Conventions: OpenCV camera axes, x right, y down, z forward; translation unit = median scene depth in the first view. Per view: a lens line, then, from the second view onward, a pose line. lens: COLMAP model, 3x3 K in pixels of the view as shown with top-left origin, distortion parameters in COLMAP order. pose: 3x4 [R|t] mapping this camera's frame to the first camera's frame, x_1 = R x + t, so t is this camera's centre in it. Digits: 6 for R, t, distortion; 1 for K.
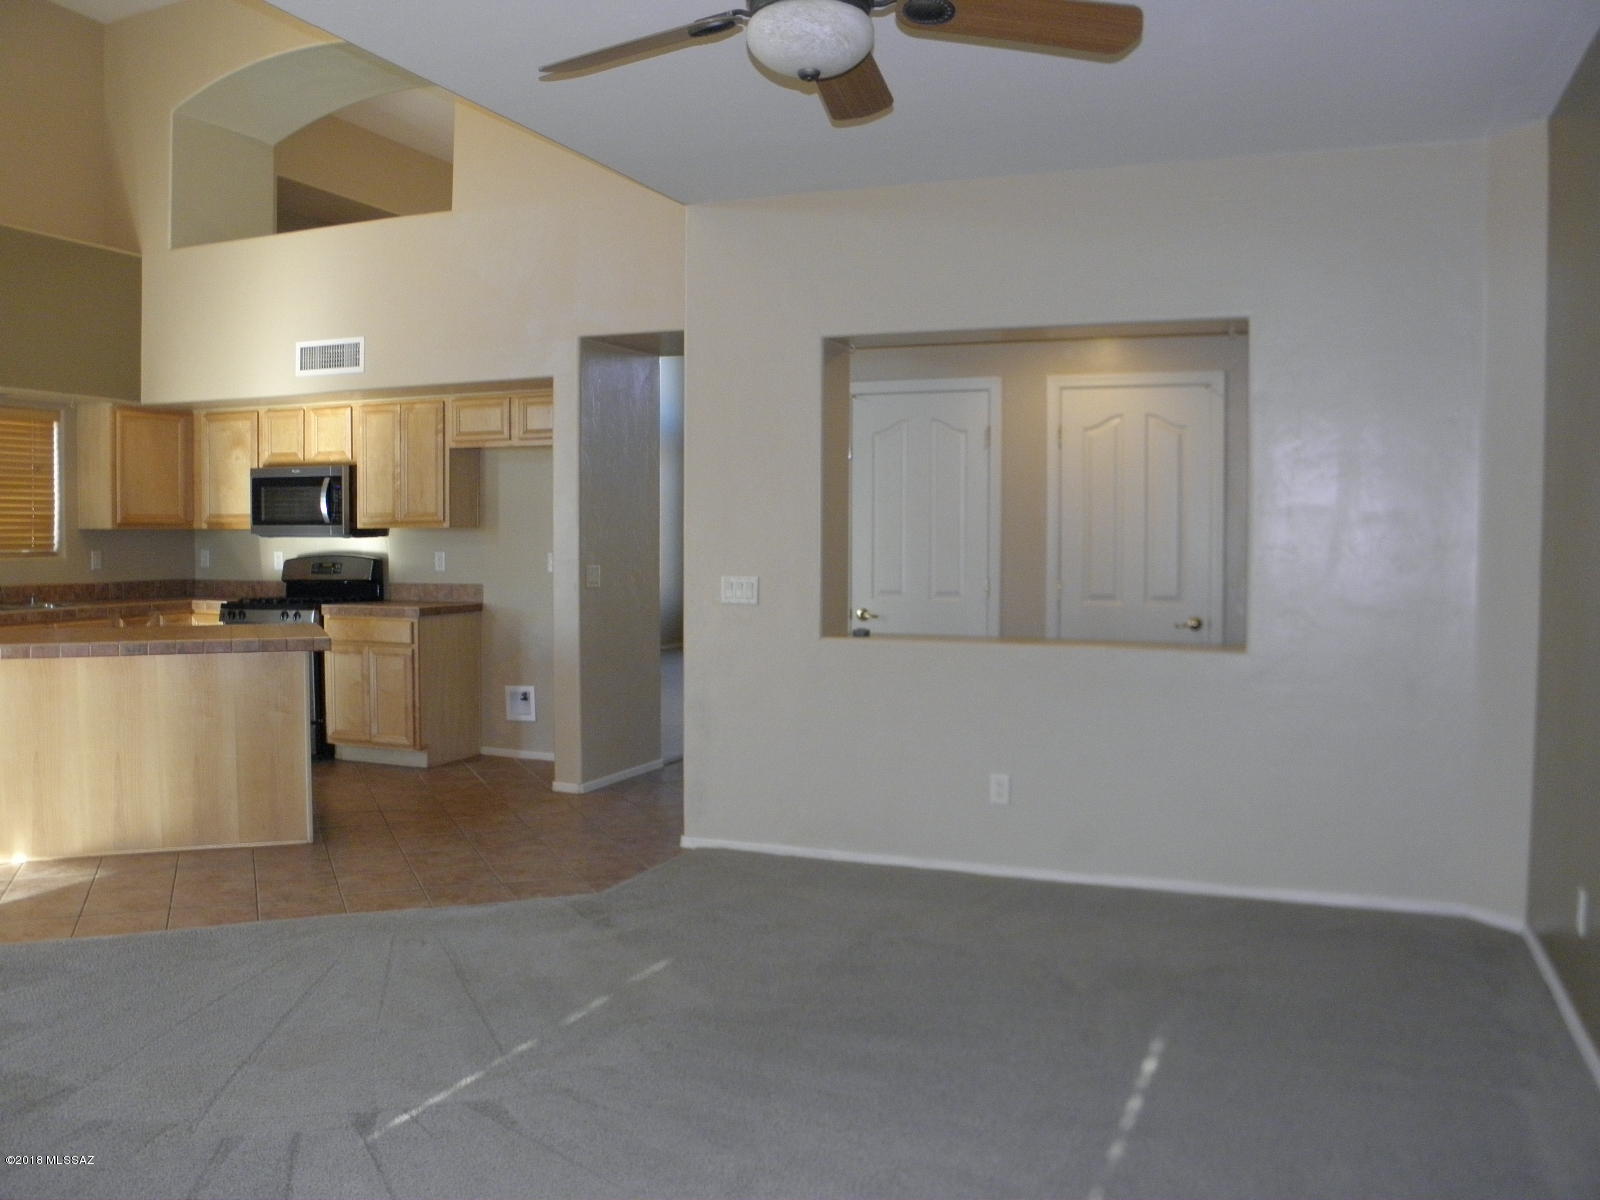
lens RADIAL K [[1361.3, 0, 790.7], [0, 1361.3, 583.4], [0, 0, 1]] dist [-0.182366, 0.139681]
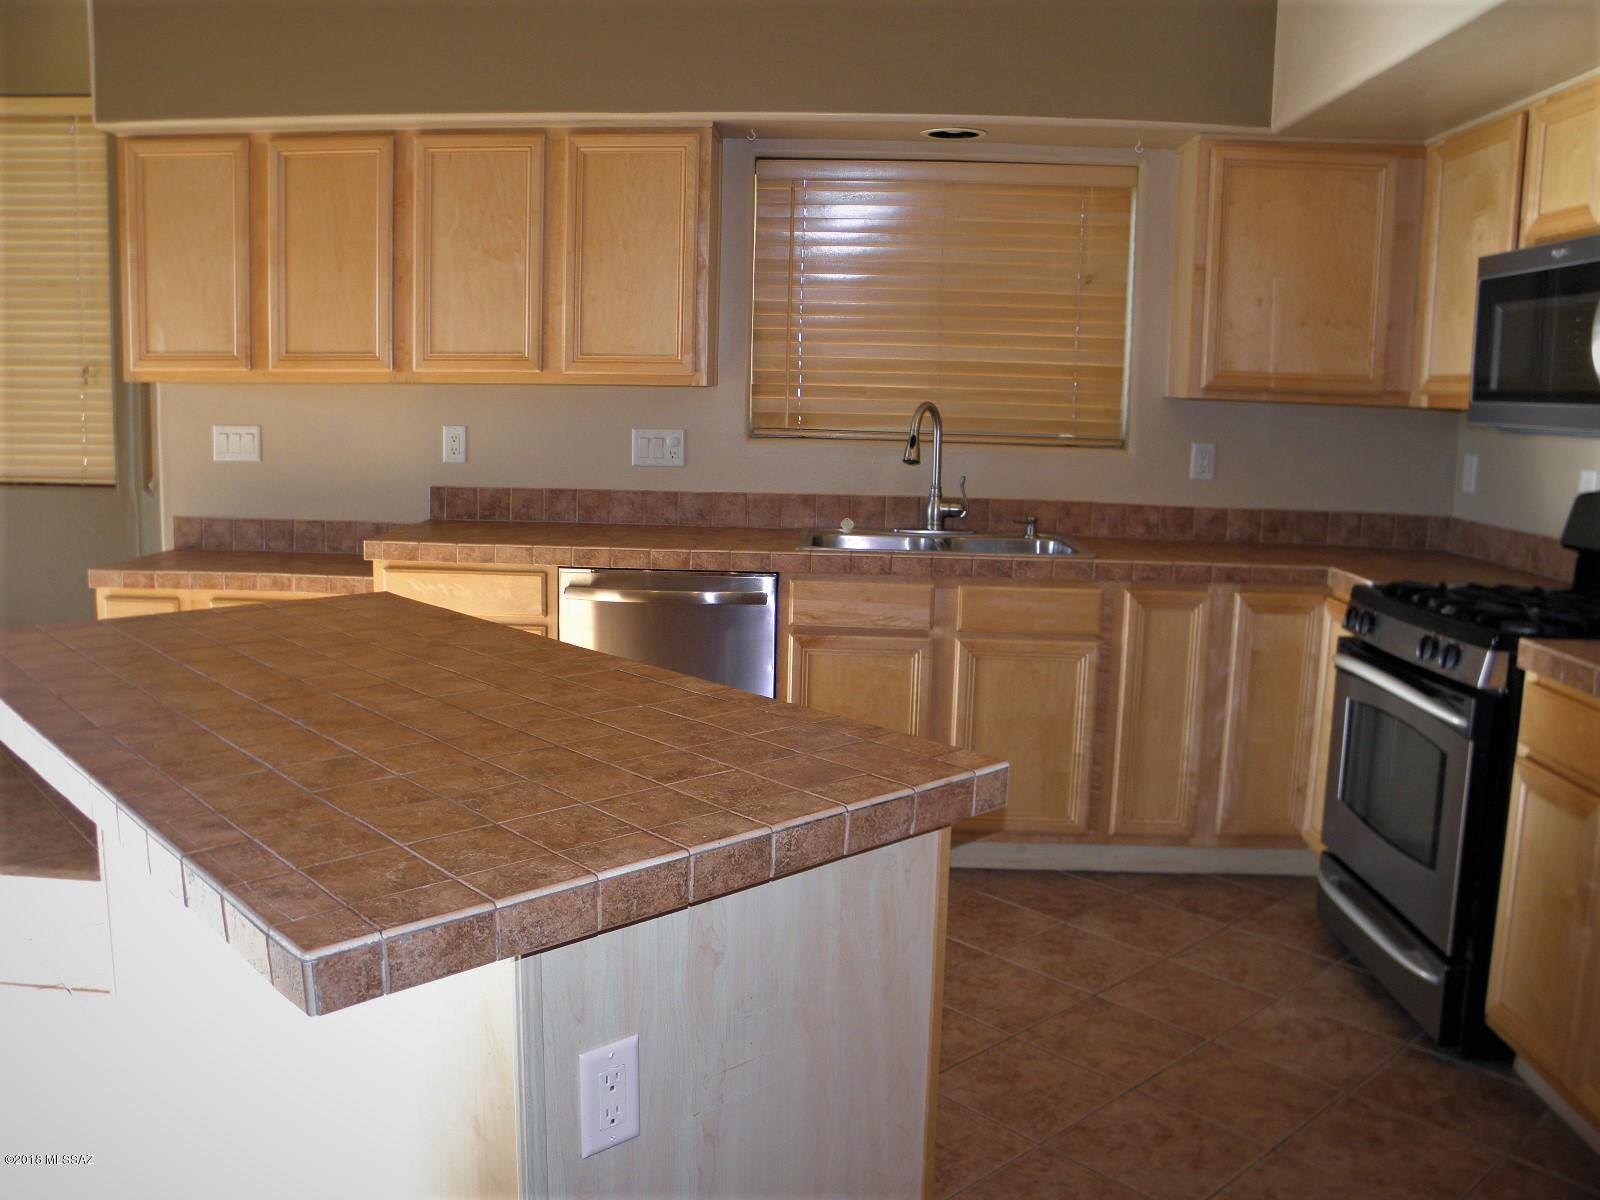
lens RADIAL K [[1361.3, 0, 756.0], [0, 1361.3, 582.0], [0, 0, 1]] dist [-0.182366, 0.139681]
pose [[0.330082, 0.140313, -0.933466, -0.124224], [-0.057583, 0.990042, 0.128455, -0.033532], [0.942194, 0.011350, 0.334875, 0.805978]]
